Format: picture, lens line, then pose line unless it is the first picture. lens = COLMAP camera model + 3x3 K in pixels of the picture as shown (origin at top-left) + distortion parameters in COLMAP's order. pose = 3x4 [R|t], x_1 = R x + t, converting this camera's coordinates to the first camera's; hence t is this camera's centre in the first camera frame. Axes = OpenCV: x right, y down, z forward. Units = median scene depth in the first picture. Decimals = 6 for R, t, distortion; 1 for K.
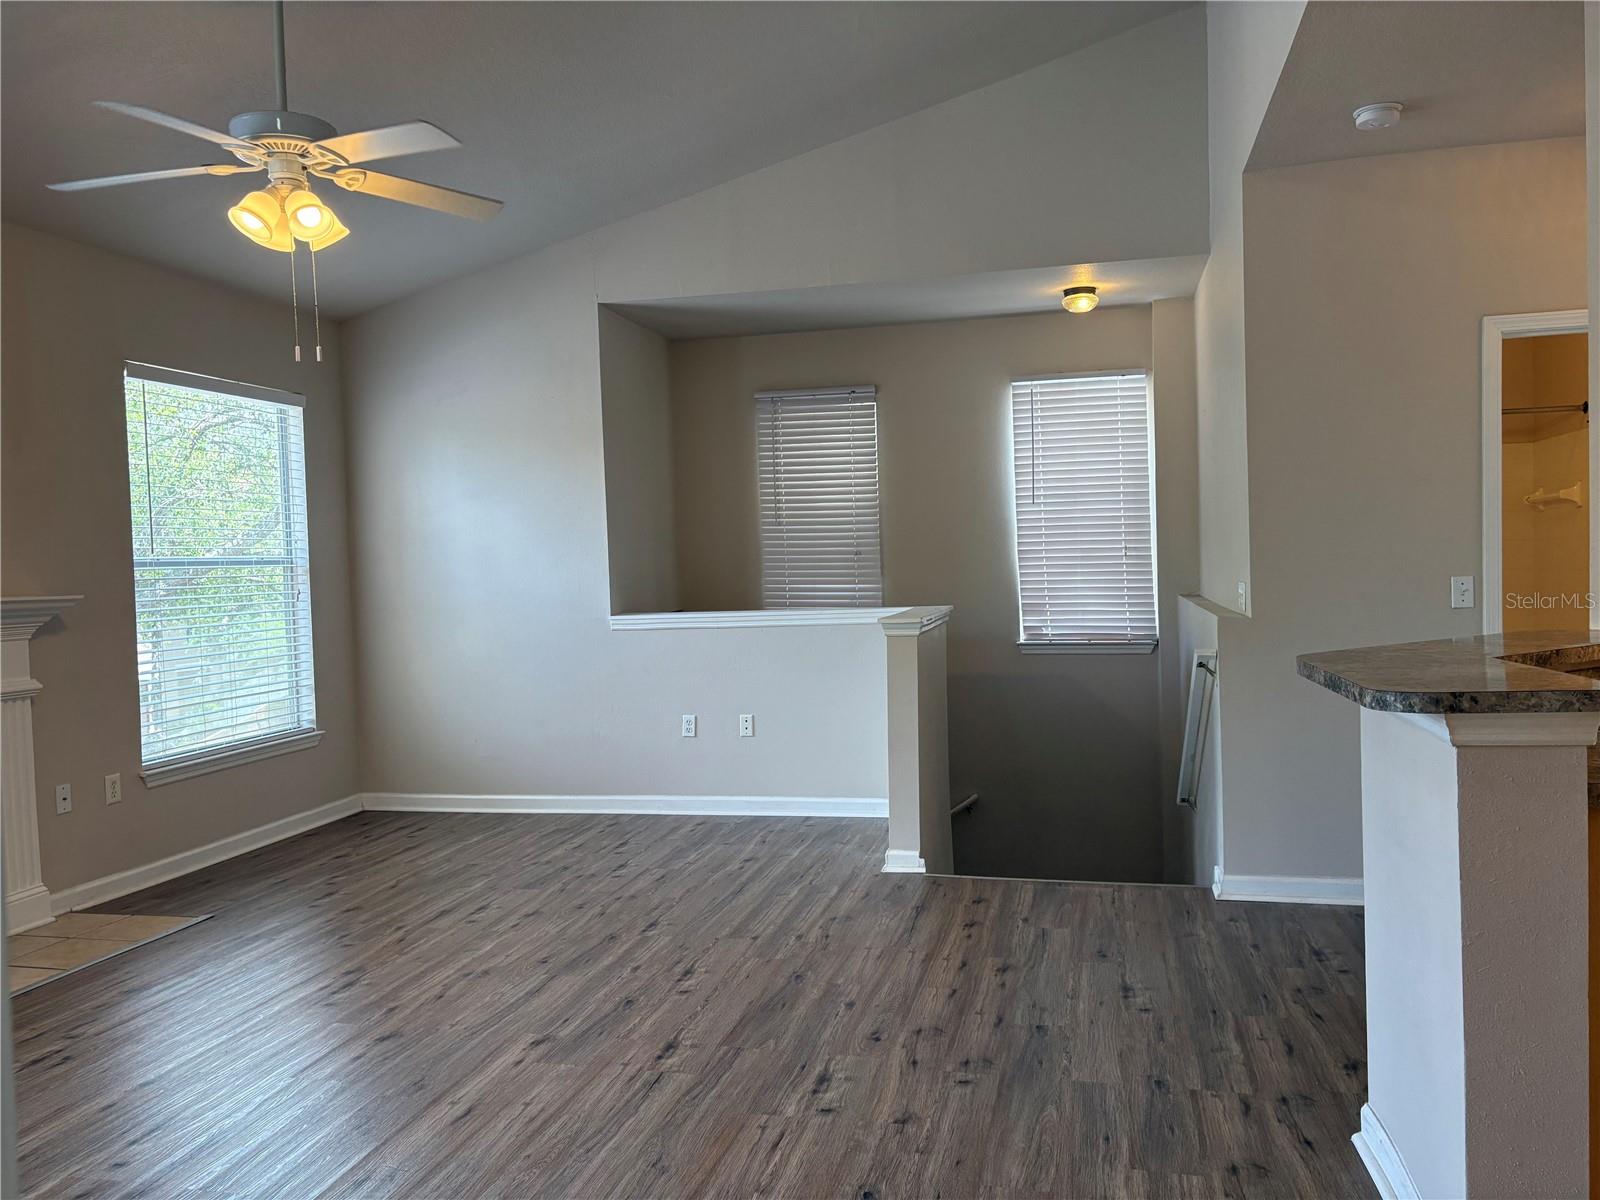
lens RADIAL K [[1211.8, 0, 811.0], [0, 1211.8, 603.7], [0, 0, 1]] dist [0.062577, -0.063374]
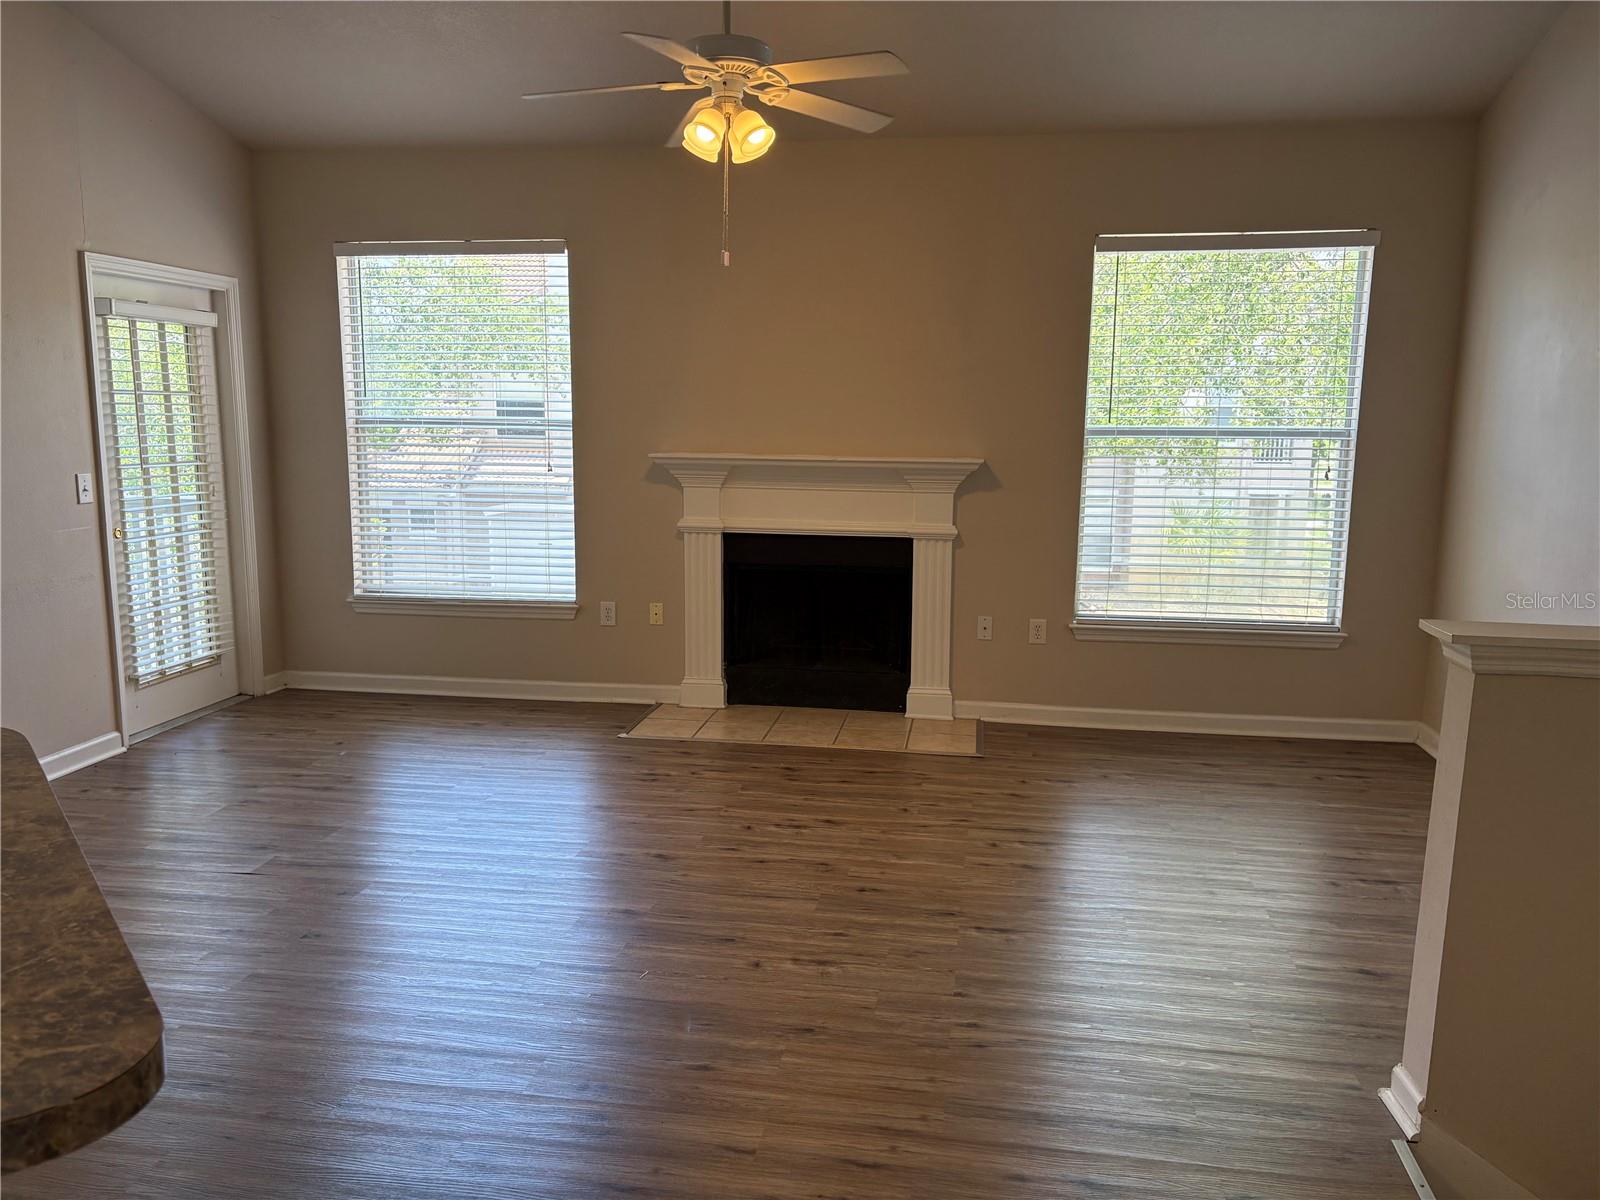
lens RADIAL K [[1211.8, 0, 803.0], [0, 1211.8, 609.4], [0, 0, 1]] dist [0.062577, -0.063374]
pose [[0.071110, 0.193875, -0.978446, 0.615492], [-0.043377, 0.980602, 0.191150, -0.090276], [0.996525, 0.028850, 0.078141, 0.826719]]
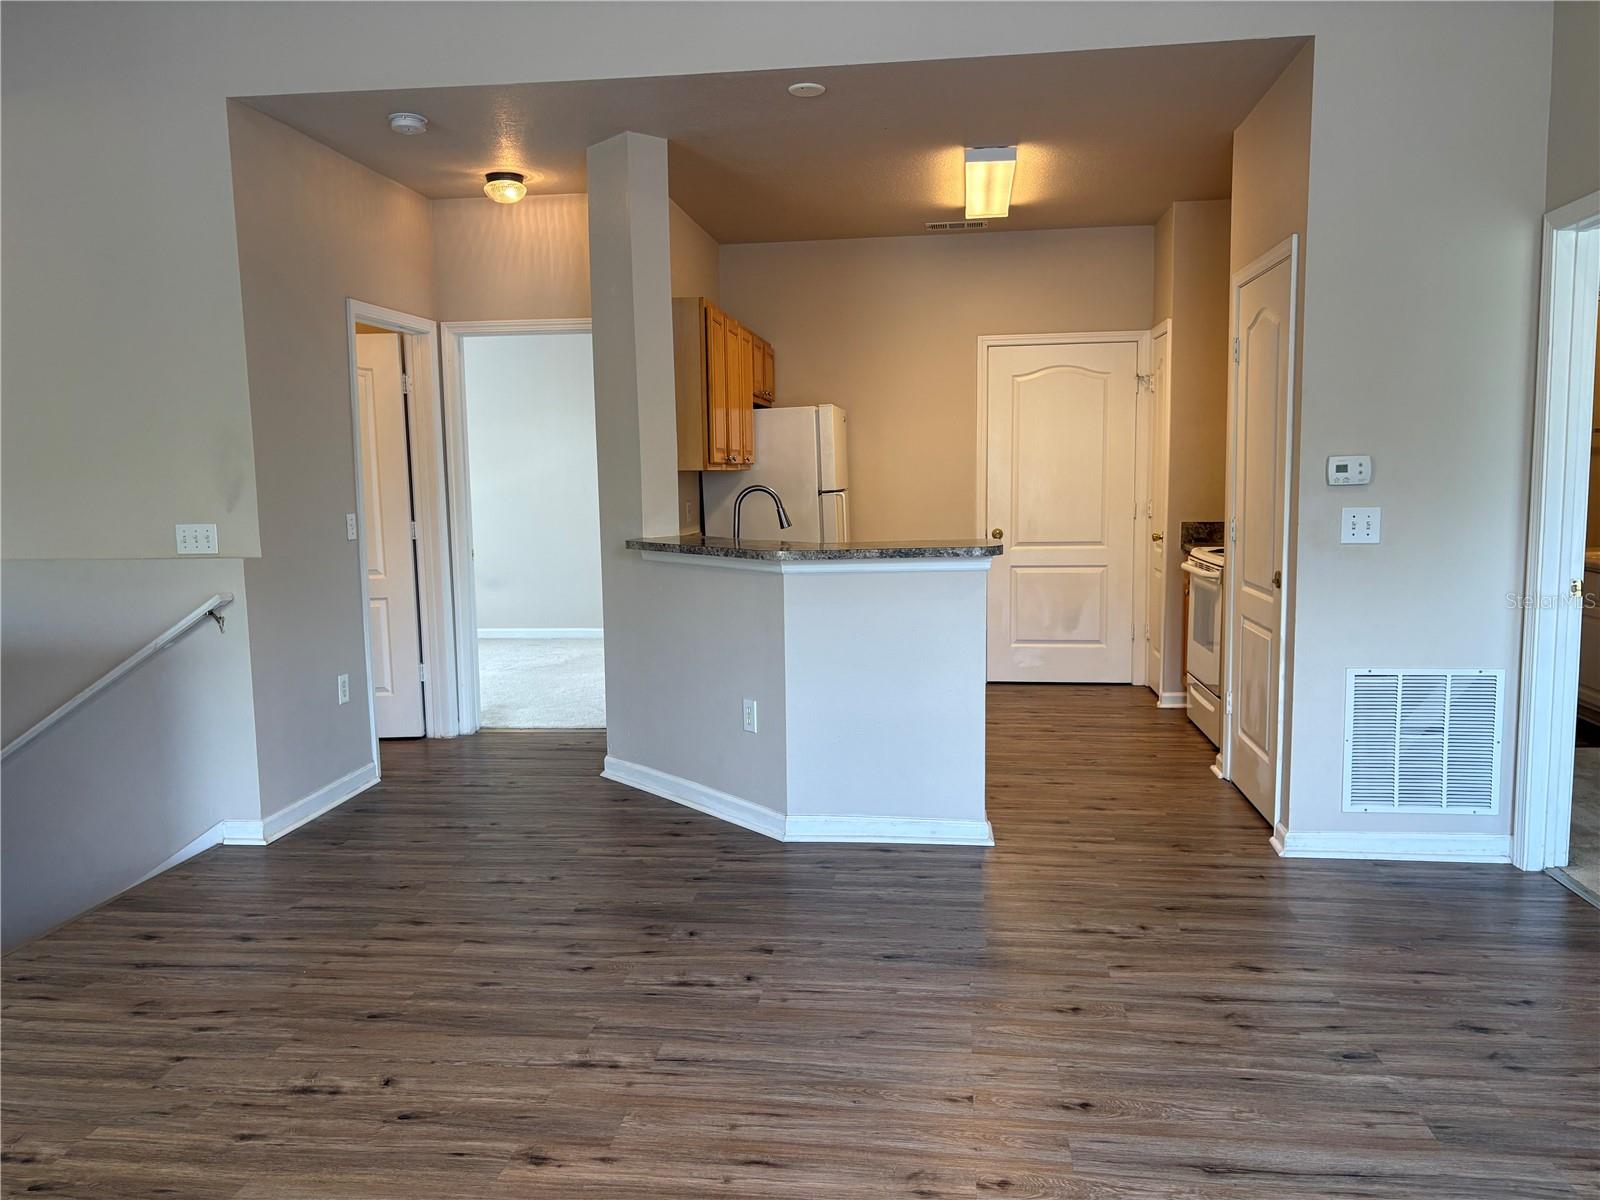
lens RADIAL K [[1211.8, 0, 798.3], [0, 1211.8, 600.3], [0, 0, 1]] dist [0.062577, -0.063374]
pose [[-0.103685, -0.077193, 0.991610, -0.720368], [0.053481, 0.995109, 0.083057, -0.013991], [-0.993171, 0.061644, -0.099050, 0.701019]]
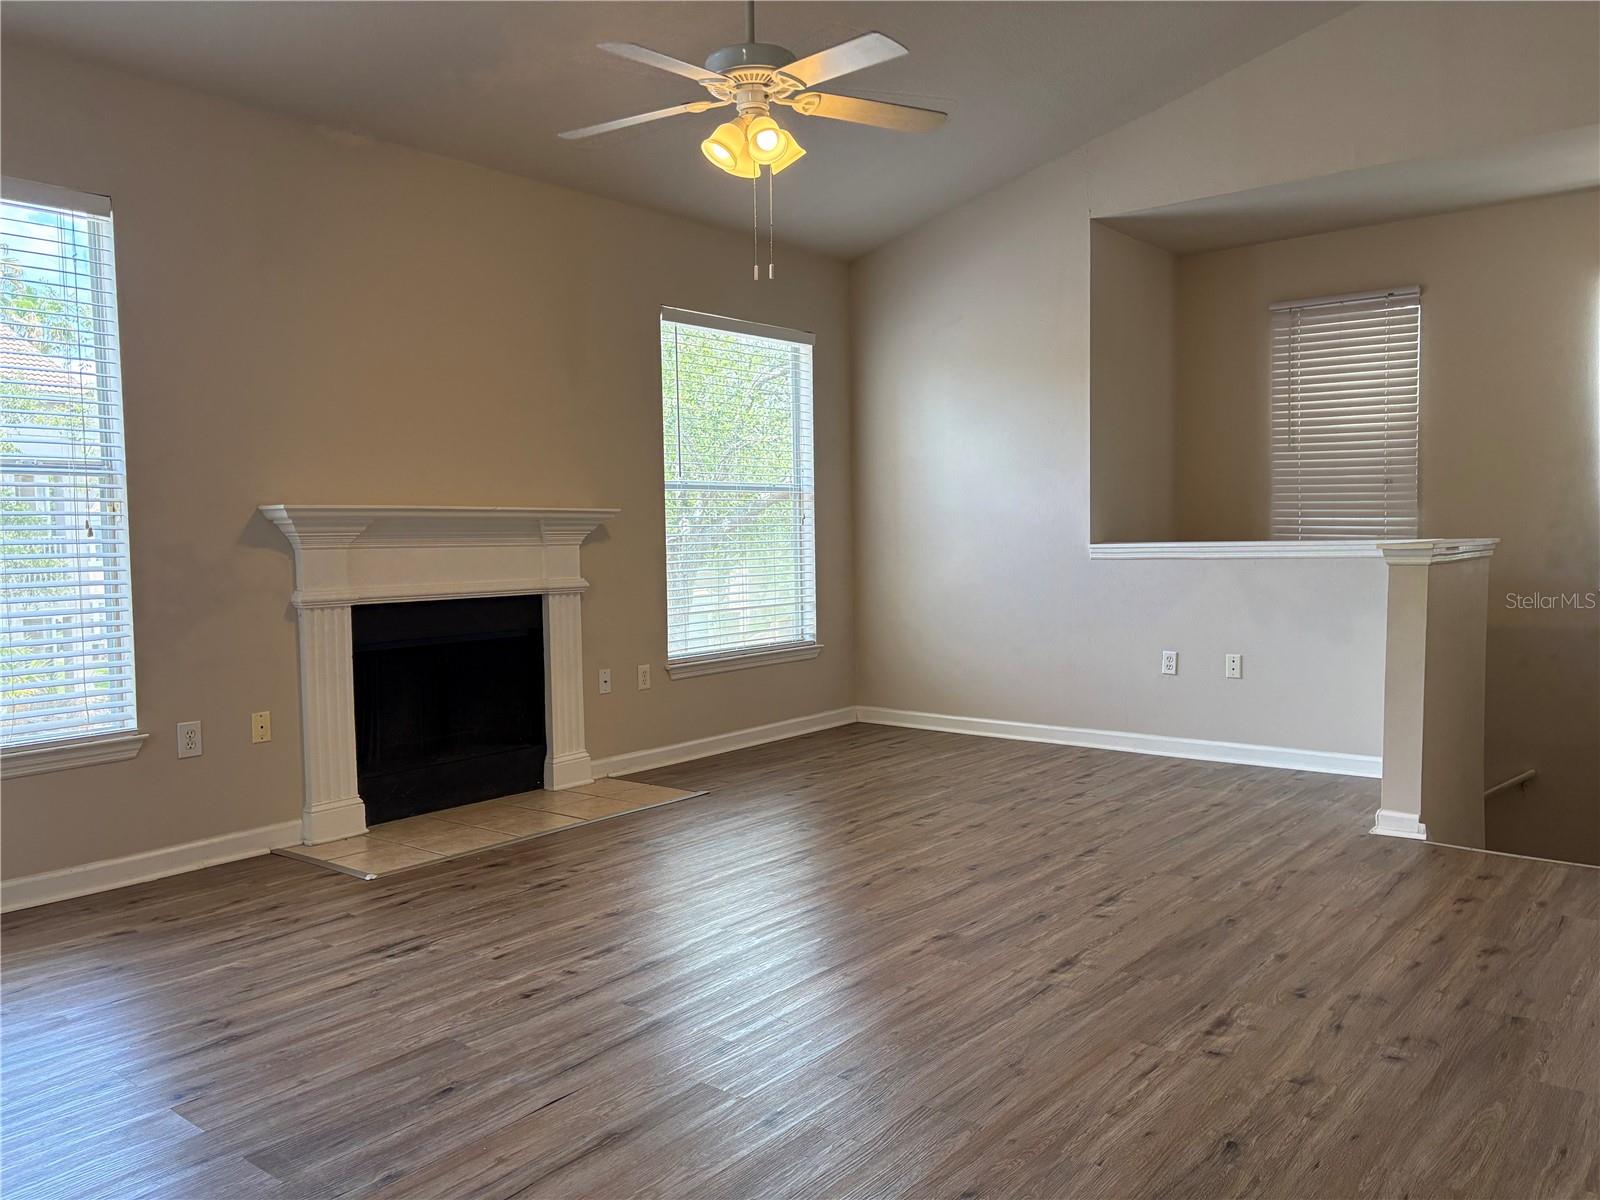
lens RADIAL K [[1211.8, 0, 814.9], [0, 1211.8, 601.7], [0, 0, 1]] dist [0.062577, -0.063374]
pose [[0.902461, 0.039830, -0.428926, 0.081573], [-0.024929, 0.998876, 0.040305, 0.033725], [0.430050, -0.025681, 0.902440, 0.040508]]
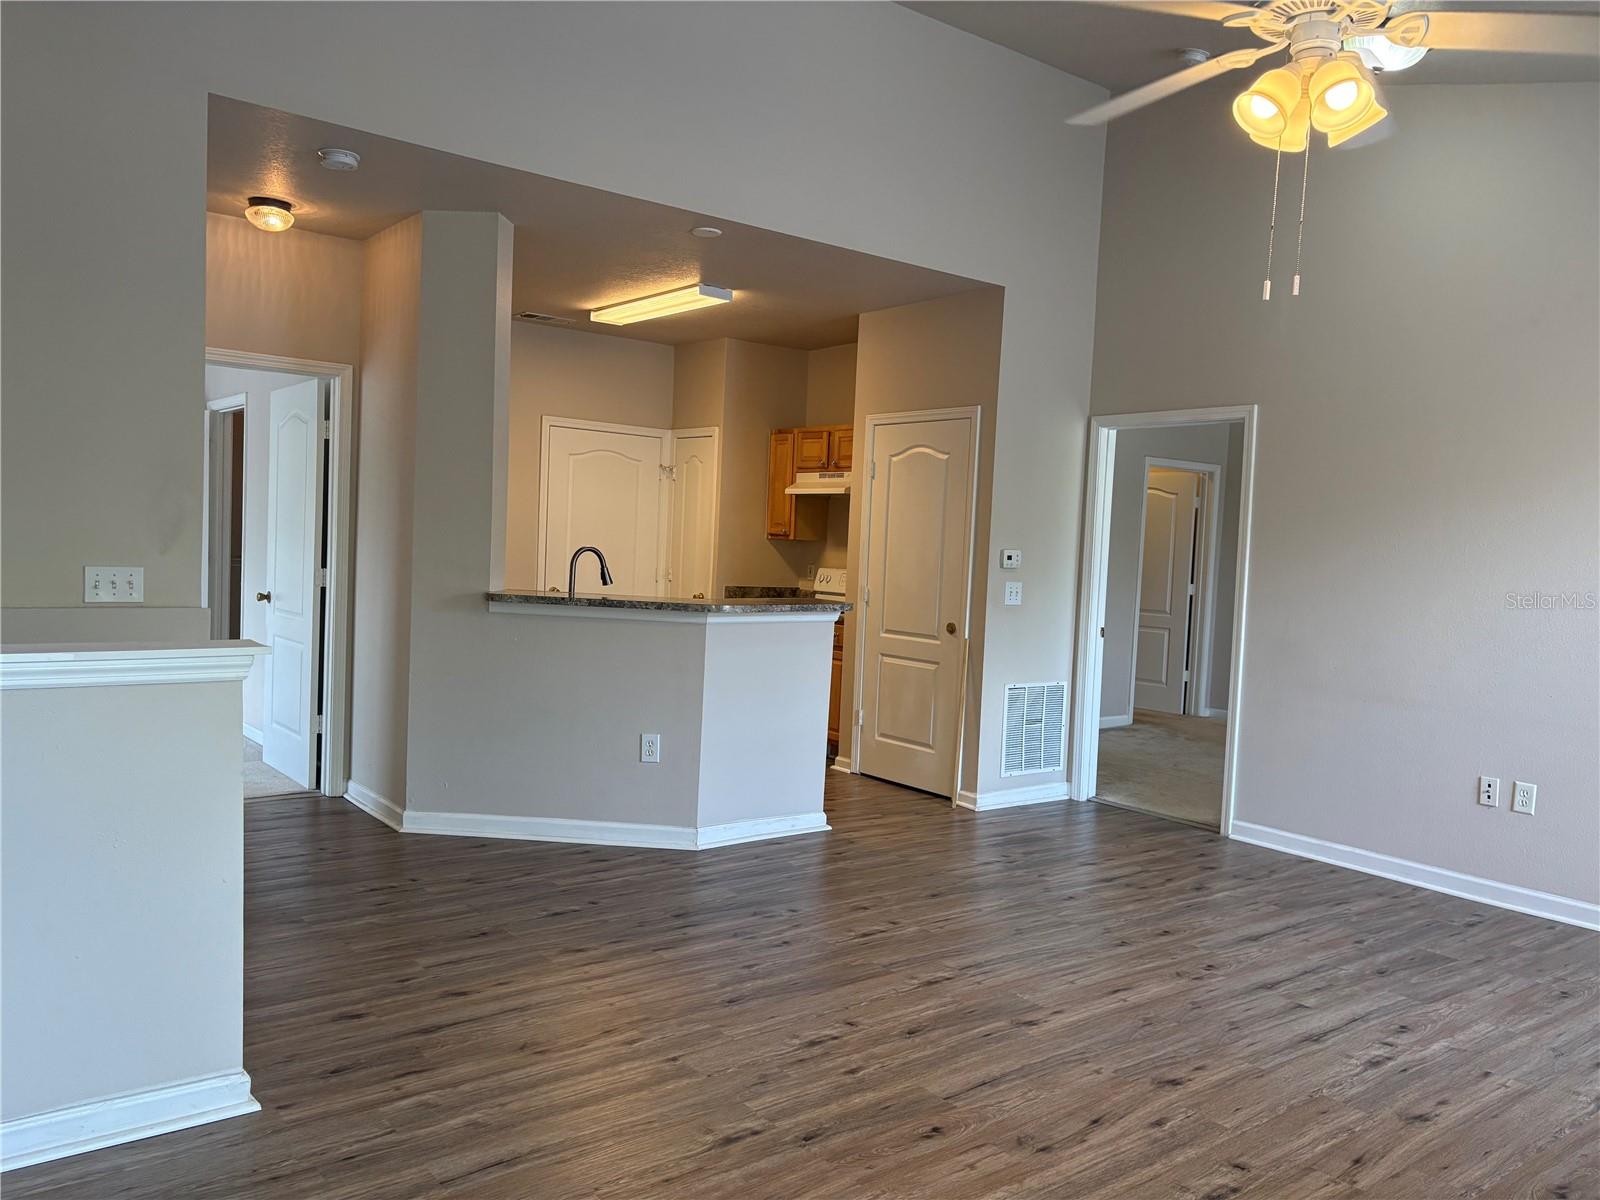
lens RADIAL K [[1211.8, 0, 797.4], [0, 1211.8, 598.2], [0, 0, 1]] dist [0.062577, -0.063374]
pose [[-0.777966, -0.034715, 0.627347, -0.552160], [-0.000417, 0.998501, 0.054735, -0.045497], [-0.628307, 0.042320, -0.776814, 1.492255]]
